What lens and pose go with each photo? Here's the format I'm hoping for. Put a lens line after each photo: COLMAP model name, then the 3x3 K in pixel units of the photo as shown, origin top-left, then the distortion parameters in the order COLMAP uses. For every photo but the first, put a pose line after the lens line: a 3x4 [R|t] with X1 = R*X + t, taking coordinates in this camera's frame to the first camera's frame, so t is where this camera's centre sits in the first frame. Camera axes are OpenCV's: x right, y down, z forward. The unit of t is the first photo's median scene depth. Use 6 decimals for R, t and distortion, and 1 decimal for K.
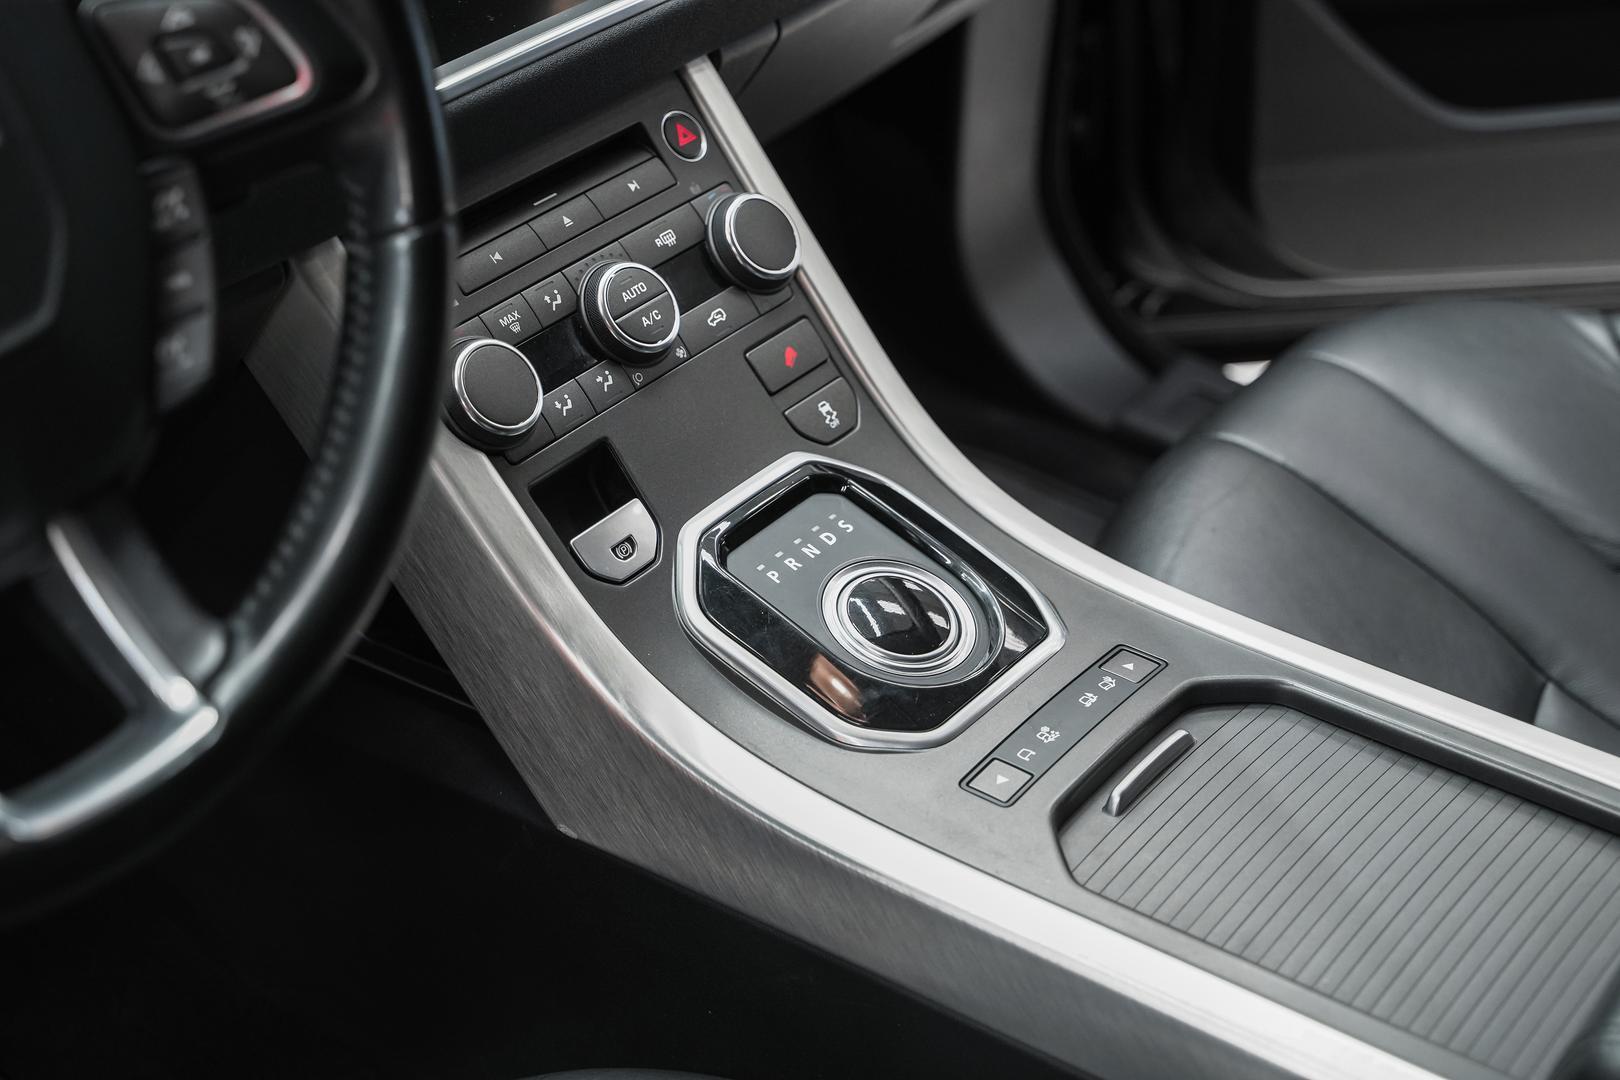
lens RADIAL K [[2584.6, 0, 810.0], [0, 2584.6, 540.0], [0, 0, 1]] dist [-0.023827, -0.038021]
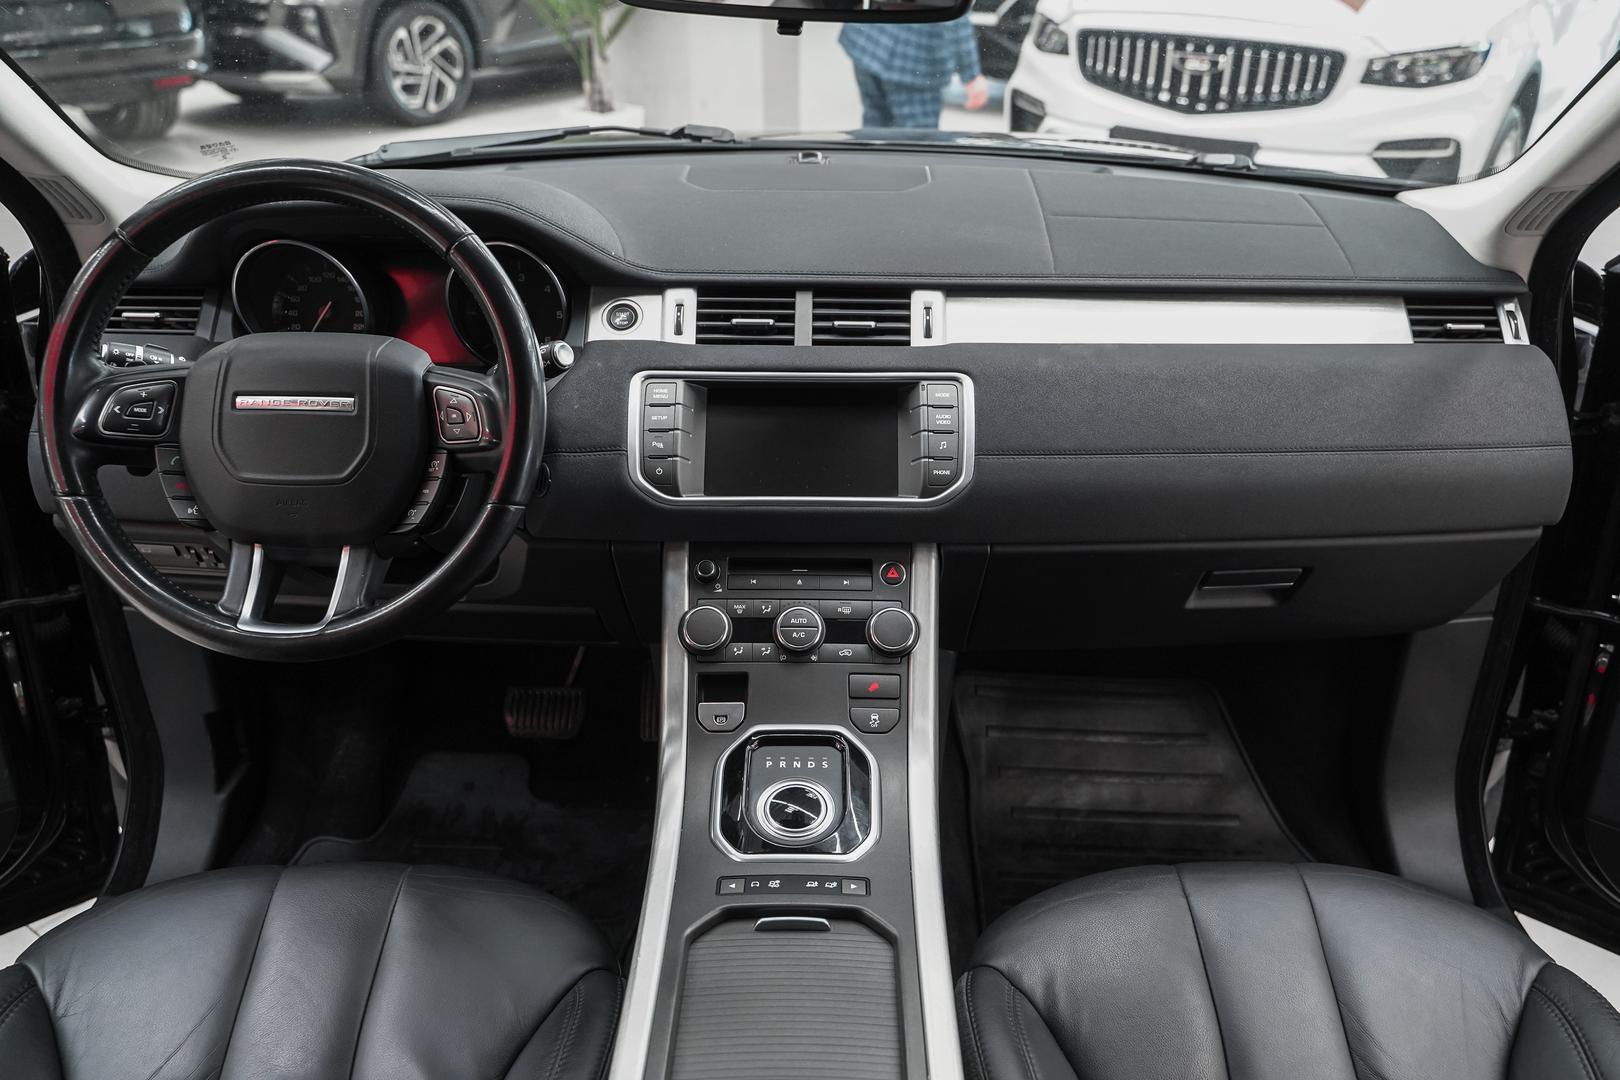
lens RADIAL K [[1310.3, 0, 823.3], [0, 1310.3, 534.0], [0, 0, 1]] dist [-0.016124, 0.003327]
pose [[0.608997, 0.300244, -0.734150, 0.732704], [-0.439263, 0.898353, 0.003017, -0.175130], [0.660432, 0.320647, 0.678981, 0.251718]]
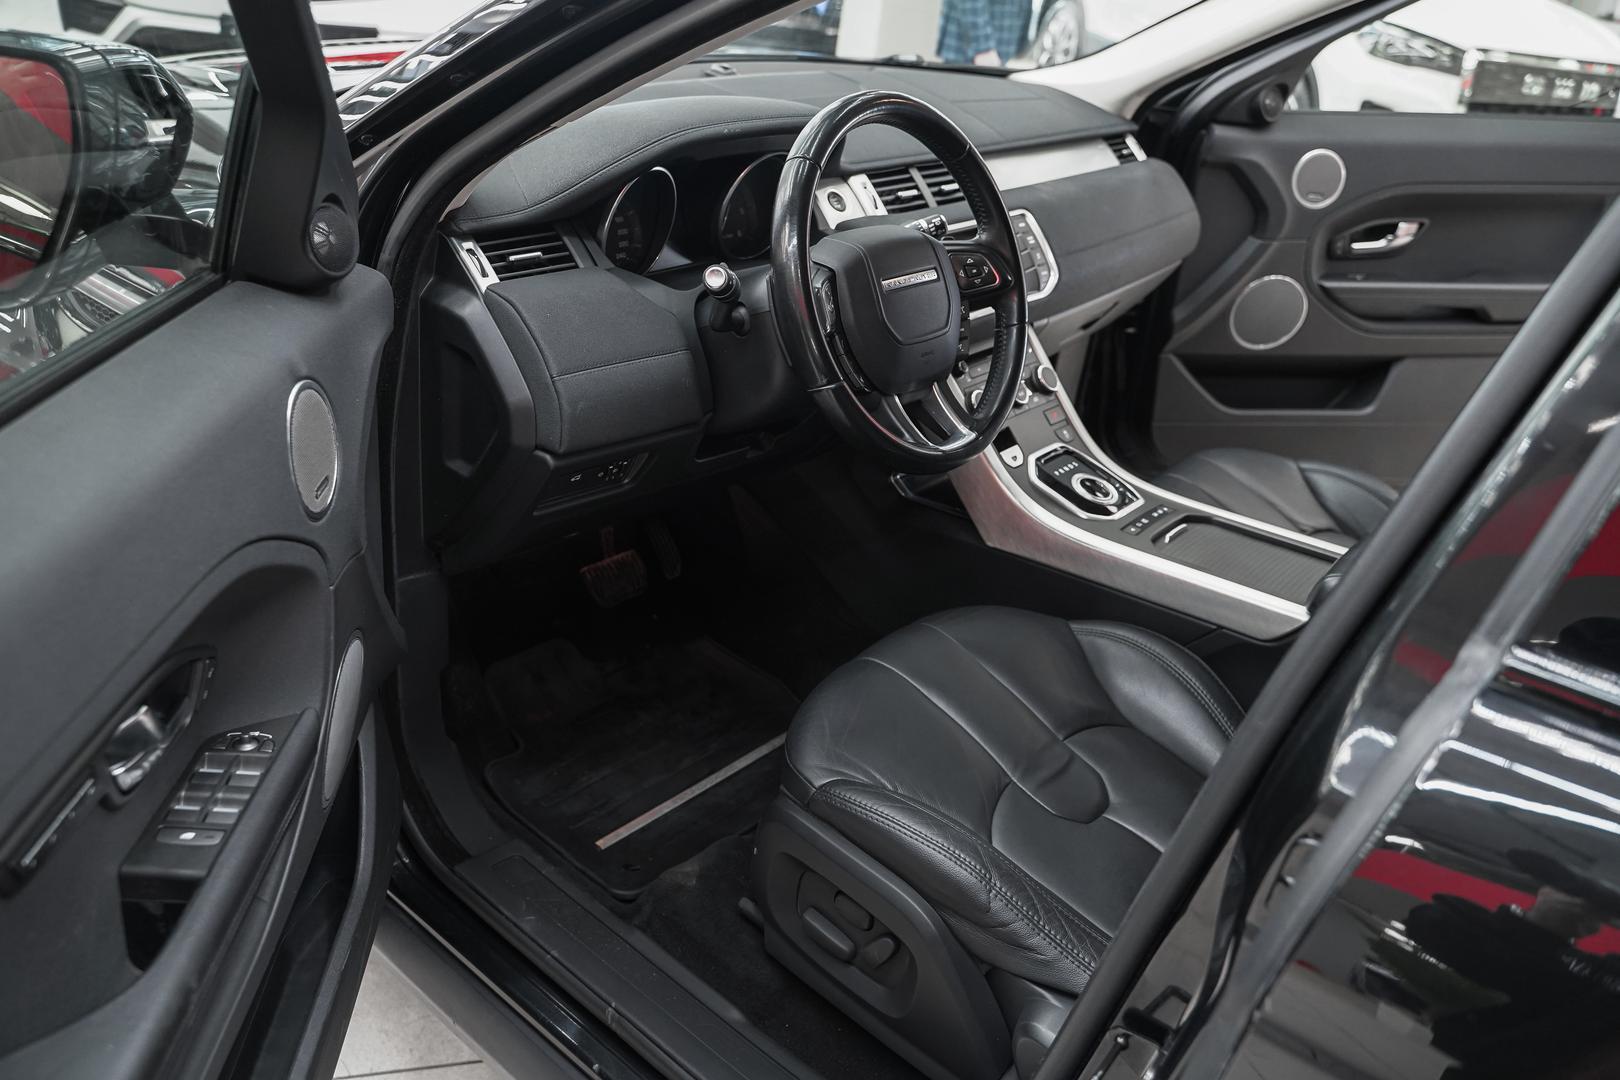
lens RADIAL K [[1310.3, 0, 823.3], [0, 1310.3, 534.0], [0, 0, 1]] dist [-0.016124, 0.003327]
pose [[0.997111, 0.075842, -0.004265, -0.292030], [-0.075732, 0.988176, -0.133314, 0.328930], [-0.005896, 0.133252, 0.991065, -0.609288]]
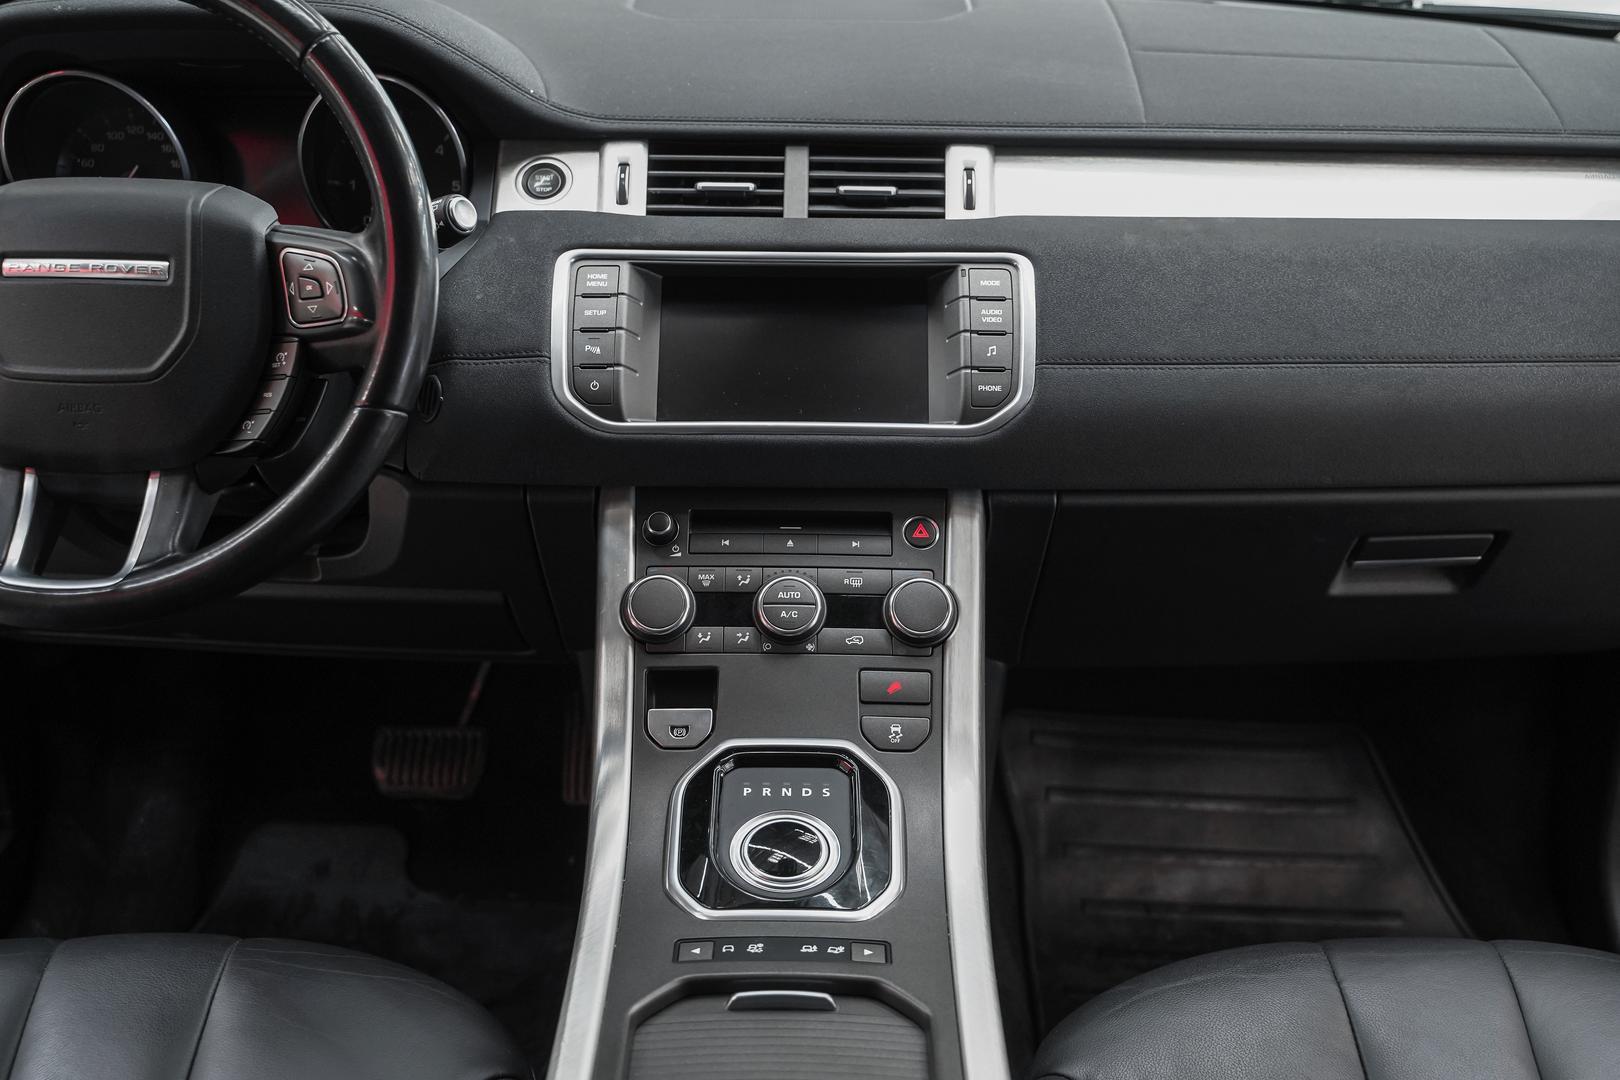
lens RADIAL K [[1799.8, 0, 810.0], [0, 1799.8, 540.0], [0, 0, 1]] dist [-0.001414, -0.009551]
pose [[0.607977, 0.277959, -0.743709, 0.733679], [-0.441733, 0.896771, -0.025949, -0.104224], [0.659724, 0.344298, 0.667999, 0.286063]]
